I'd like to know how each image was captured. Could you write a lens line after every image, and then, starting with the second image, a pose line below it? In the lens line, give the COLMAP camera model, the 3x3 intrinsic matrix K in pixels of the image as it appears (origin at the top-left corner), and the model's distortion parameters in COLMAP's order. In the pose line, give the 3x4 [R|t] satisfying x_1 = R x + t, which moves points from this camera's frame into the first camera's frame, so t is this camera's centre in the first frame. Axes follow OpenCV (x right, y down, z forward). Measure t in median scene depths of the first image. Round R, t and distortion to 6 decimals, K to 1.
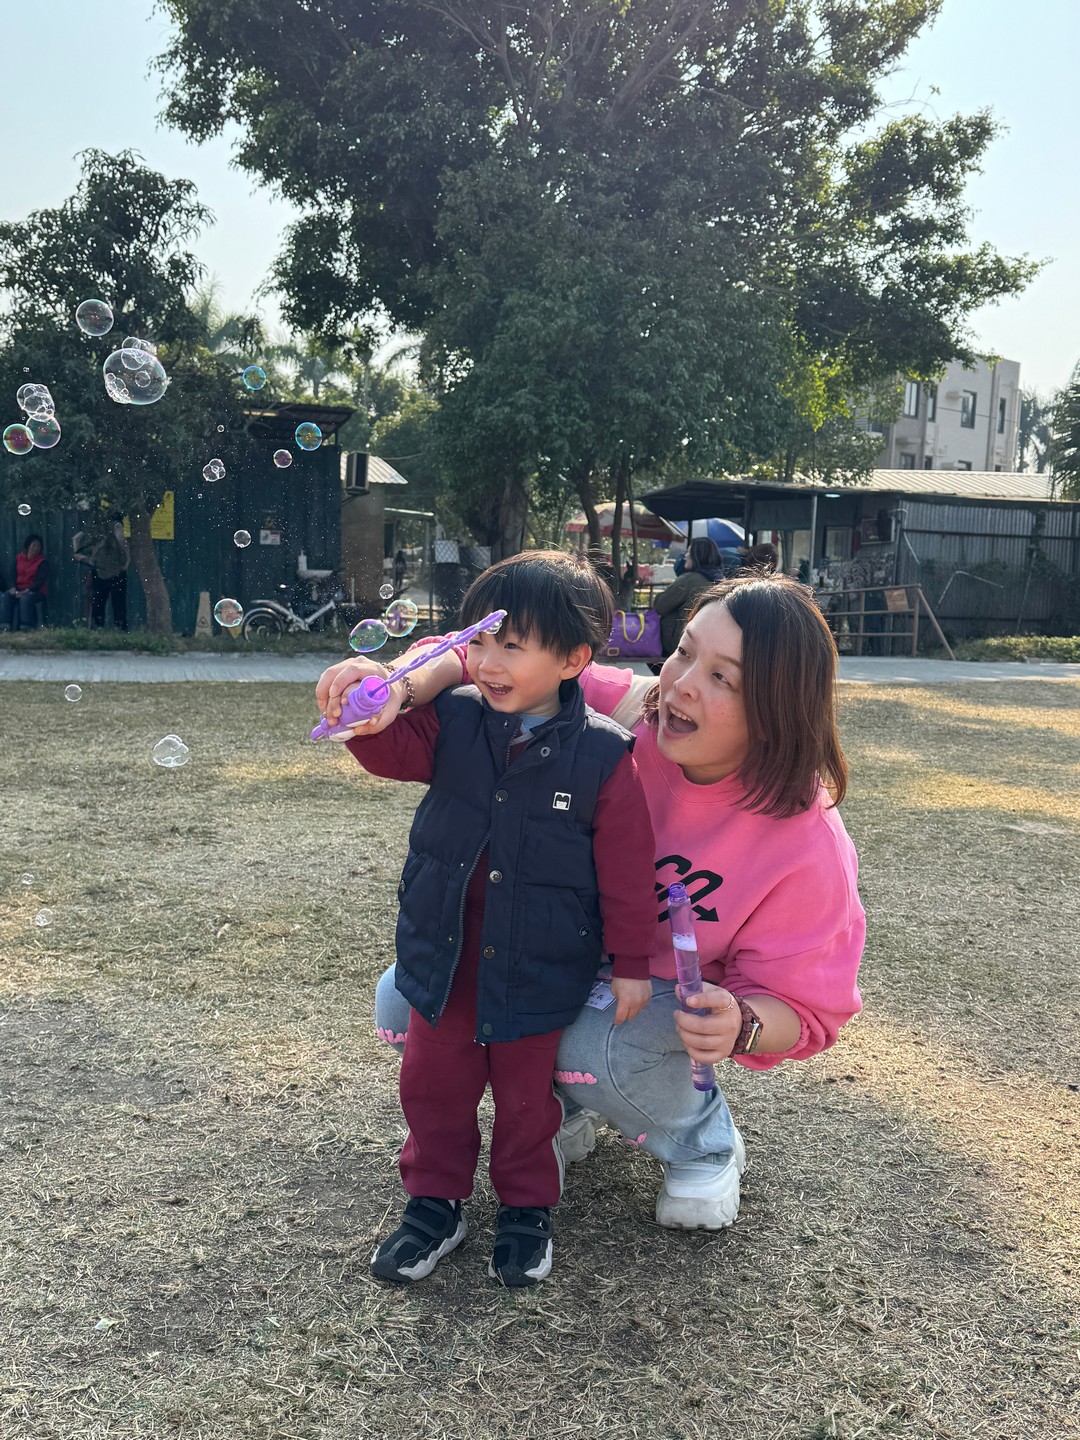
lens RADIAL K [[1386.6, 0, 540.6], [0, 1386.6, 720.0], [0, 0, 1]] dist [0.018555, 0.000000]
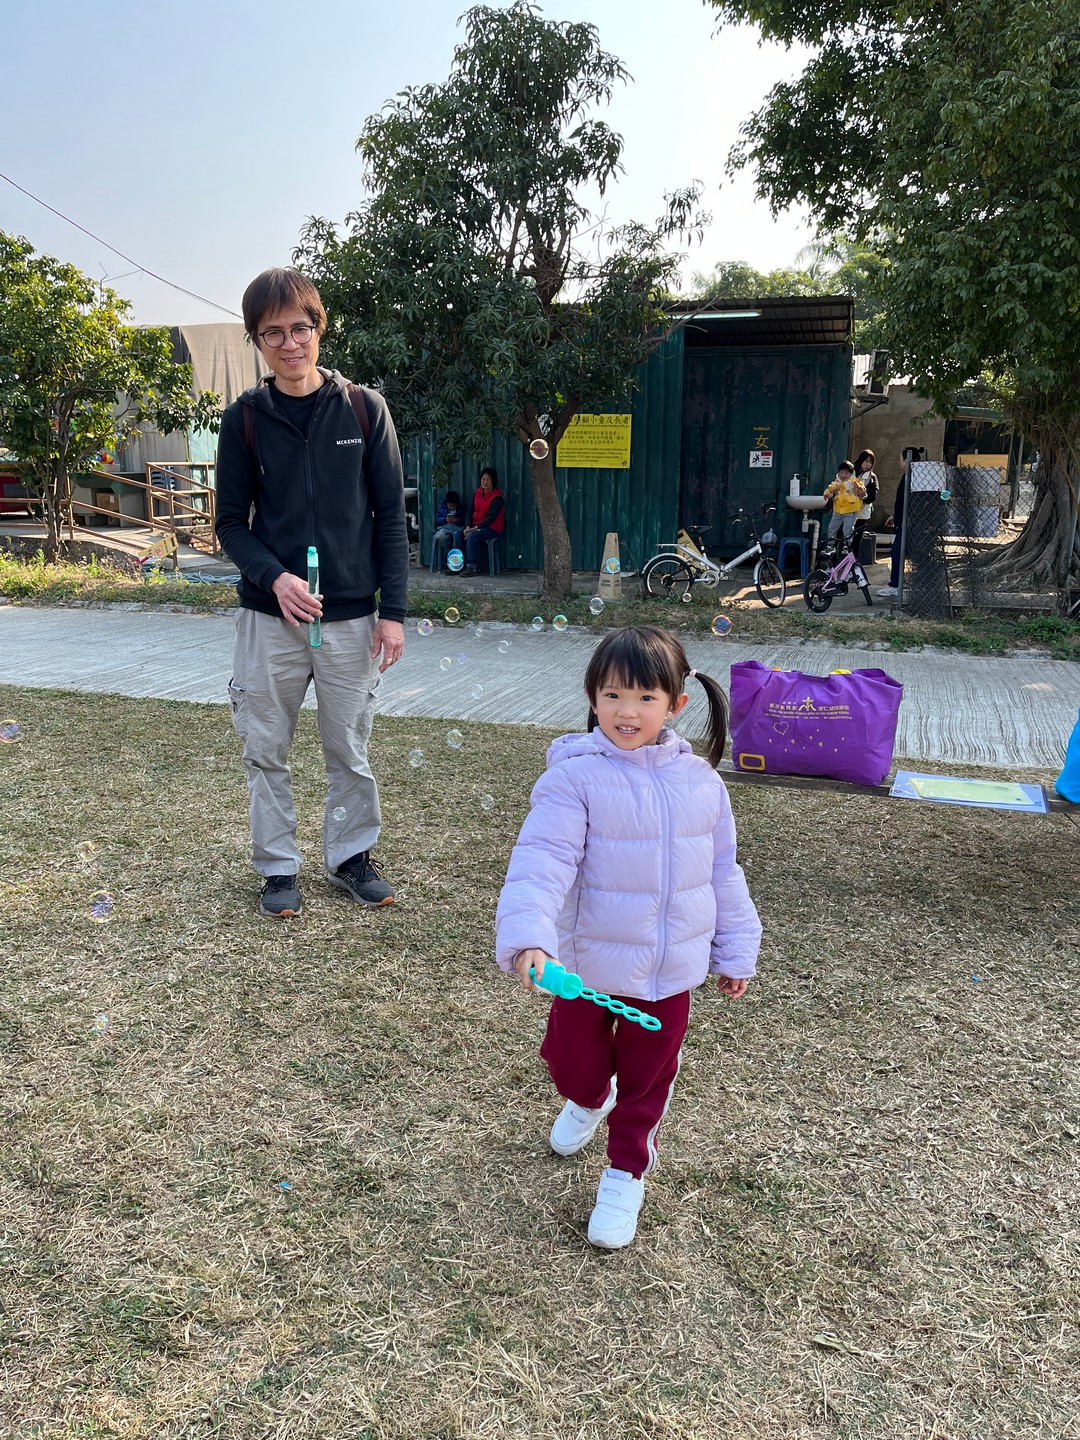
lens RADIAL K [[1134.6, 0, 539.0], [0, 1134.6, 721.5], [0, 0, 1]] dist [-0.000237, -0.004555]
pose [[0.840865, 0.087510, -0.534124, 0.105861], [-0.027733, 0.992513, 0.118952, -0.058313], [0.540534, -0.085210, 0.836996, 0.371261]]
